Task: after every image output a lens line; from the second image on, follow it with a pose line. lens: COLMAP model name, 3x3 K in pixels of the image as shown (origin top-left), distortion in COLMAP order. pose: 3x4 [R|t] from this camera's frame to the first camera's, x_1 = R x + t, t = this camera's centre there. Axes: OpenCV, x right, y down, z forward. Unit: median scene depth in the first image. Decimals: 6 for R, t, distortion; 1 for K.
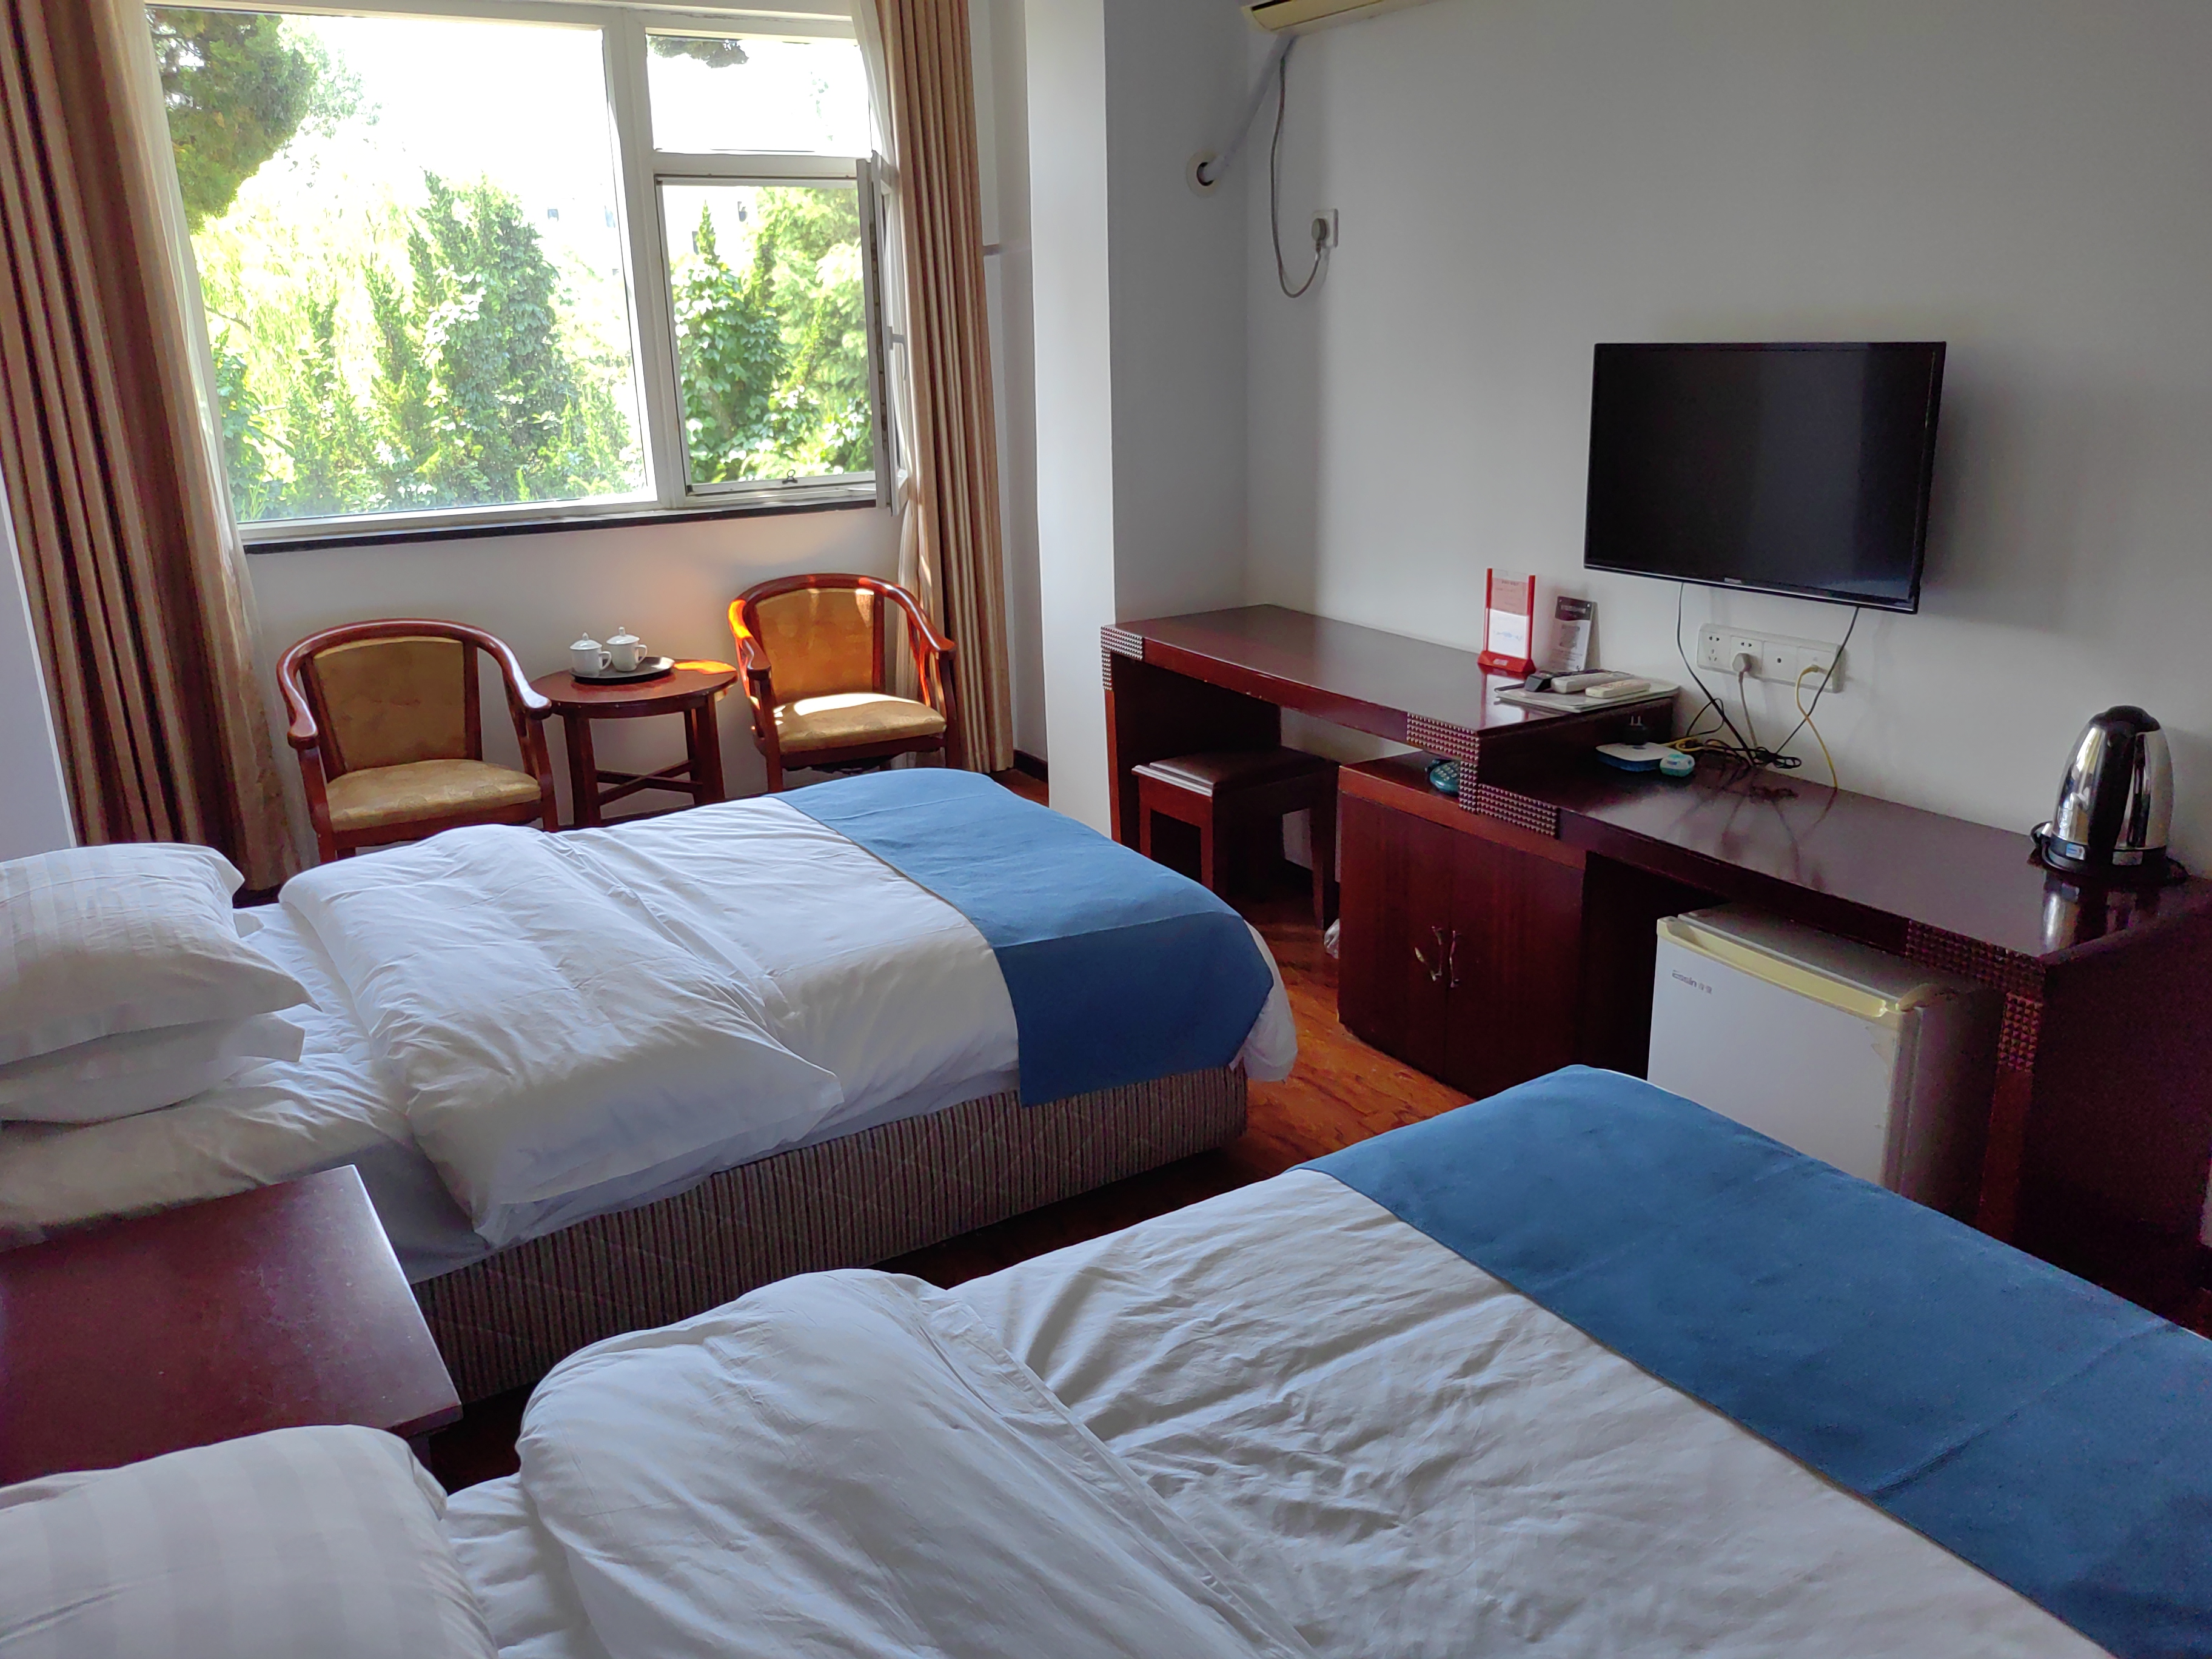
lens RADIAL K [[1732.7, 0, 1099.9], [0, 1732.7, 824.6], [0, 0, 1]] dist [0.033799, -0.012164]
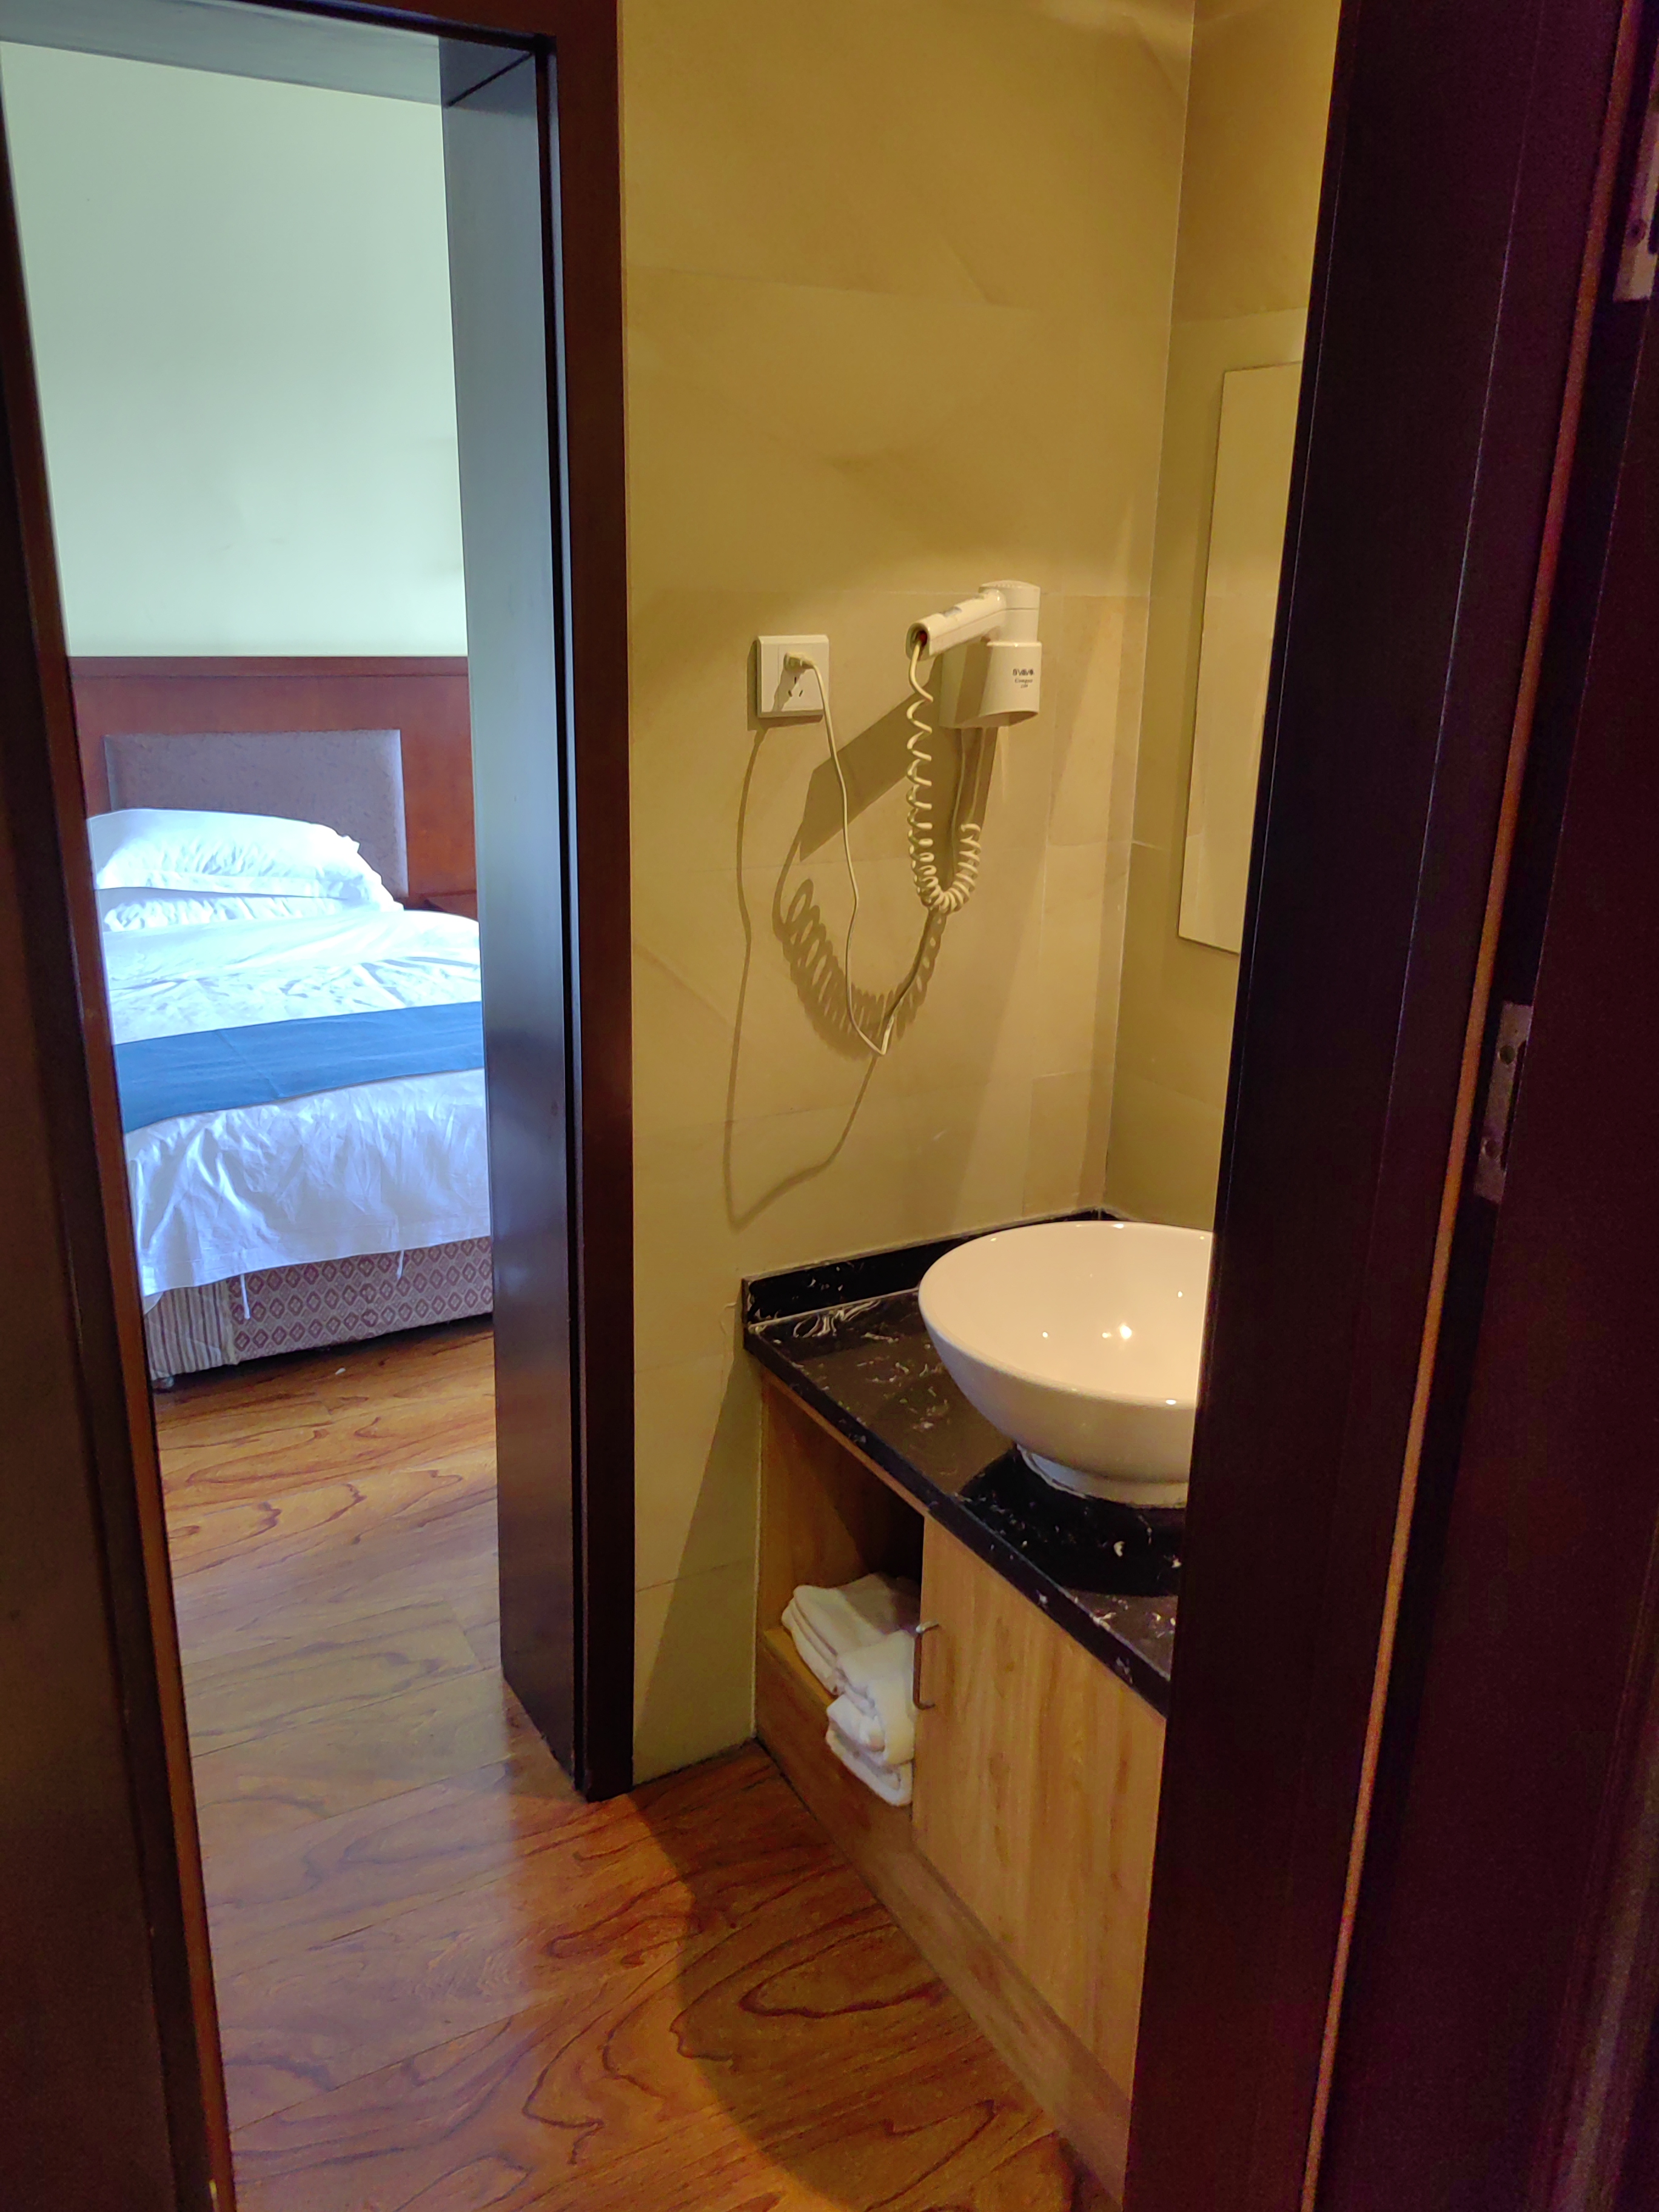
lens RADIAL K [[1720.2, 0, 829.5], [0, 1720.2, 1106.0], [0, 0, 1]] dist [0.040720, -0.008075]
pose [[-0.036477, 0.326812, -0.944385, 1.462951], [-0.307758, 0.895411, 0.321751, -0.303144], [0.950765, 0.302378, 0.067917, 0.896257]]
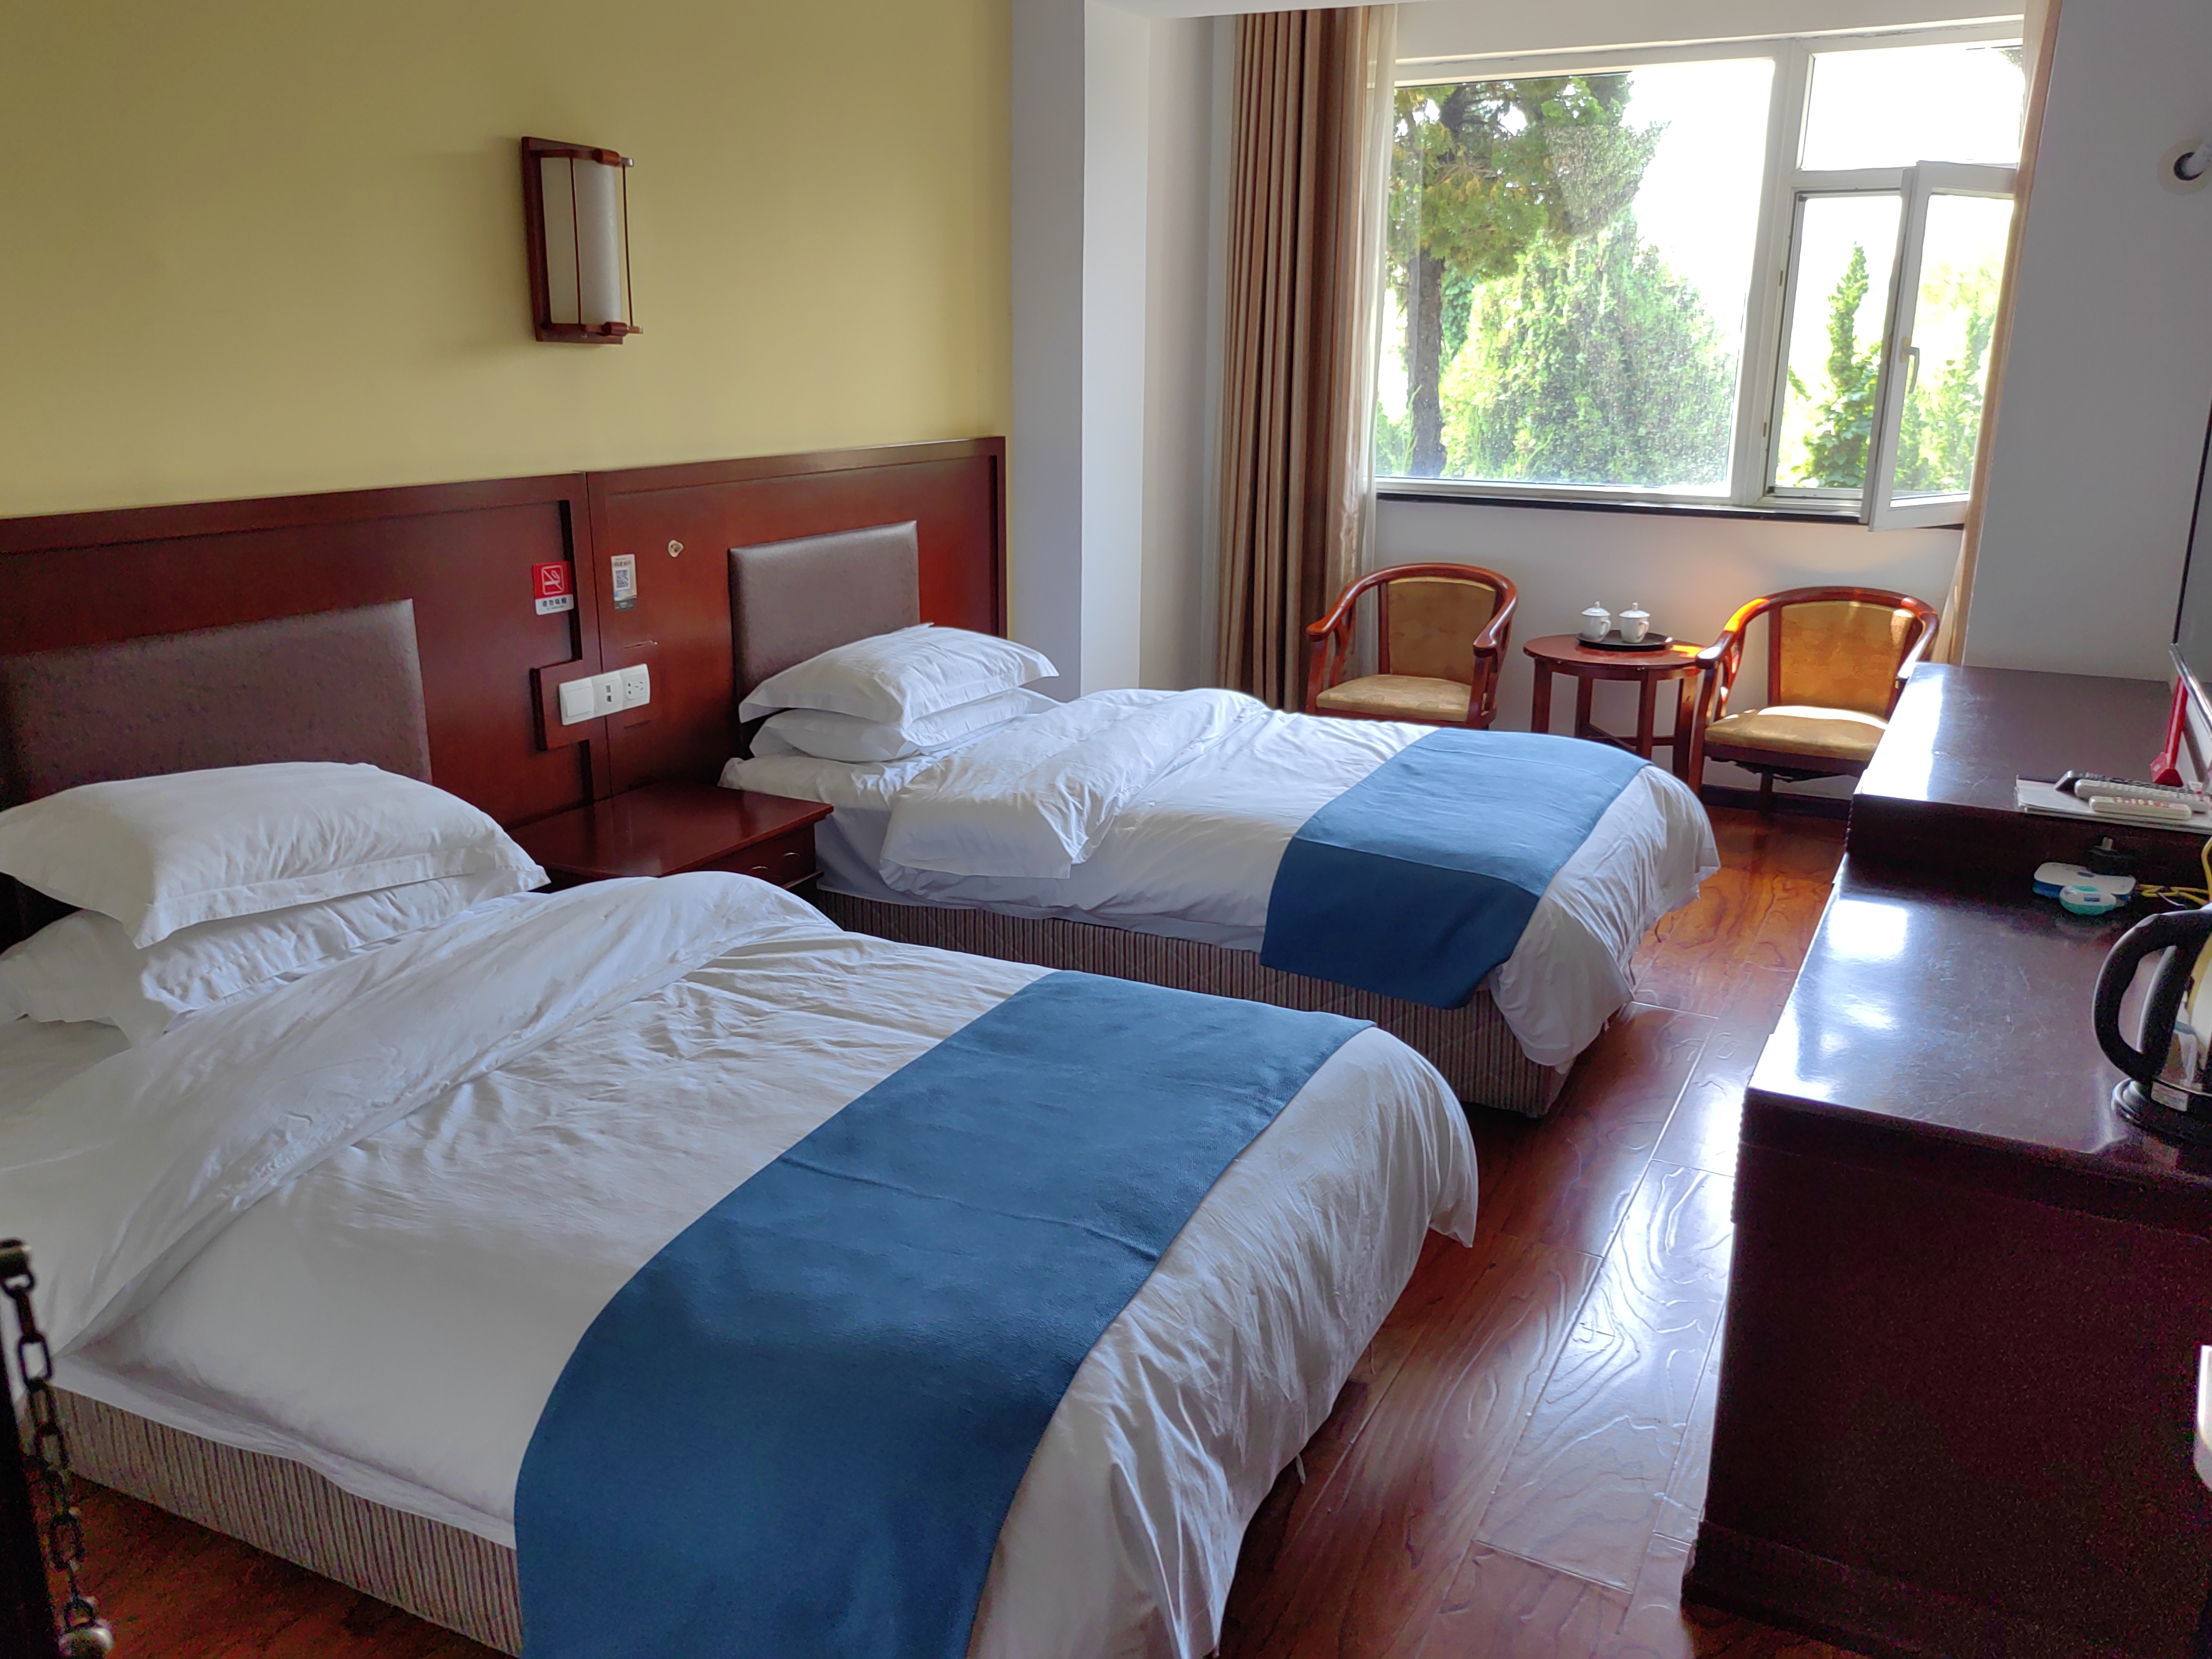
lens RADIAL K [[1732.7, 0, 1099.9], [0, 1732.7, 824.6], [0, 0, 1]] dist [0.033799, -0.012164]
pose [[0.518964, 0.256443, -0.815422, 0.875670], [-0.262281, 0.955694, 0.133632, -0.066038], [0.813563, 0.144520, 0.563231, 0.205423]]
